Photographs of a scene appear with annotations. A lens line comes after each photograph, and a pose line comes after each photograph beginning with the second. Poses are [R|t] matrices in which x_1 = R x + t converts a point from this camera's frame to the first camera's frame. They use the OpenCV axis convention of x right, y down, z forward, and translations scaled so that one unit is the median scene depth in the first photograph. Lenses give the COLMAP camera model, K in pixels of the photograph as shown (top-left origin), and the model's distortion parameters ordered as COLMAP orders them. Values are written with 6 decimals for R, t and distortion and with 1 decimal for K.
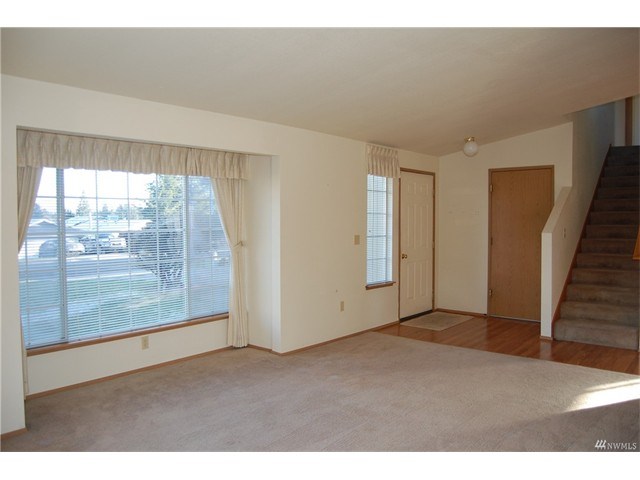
lens RADIAL K [[501.6, 0, 323.3], [0, 501.6, 240.1], [0, 0, 1]] dist [-0.092318, 0.037614]
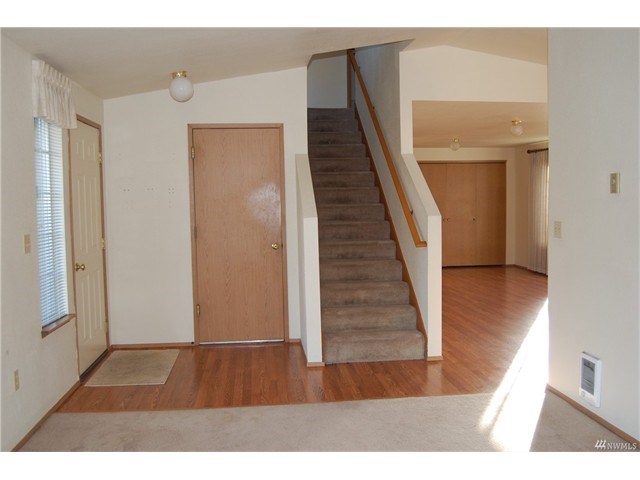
lens RADIAL K [[620.0, 0, 320.0], [0, 620.0, 240.0], [0, 0, 1]] dist [-0.075200, -0.000304]
pose [[0.690236, -0.058013, 0.721255, -0.163229], [0.044829, 0.998295, 0.037395, -0.013117], [-0.722194, 0.006522, 0.691660, 0.341125]]
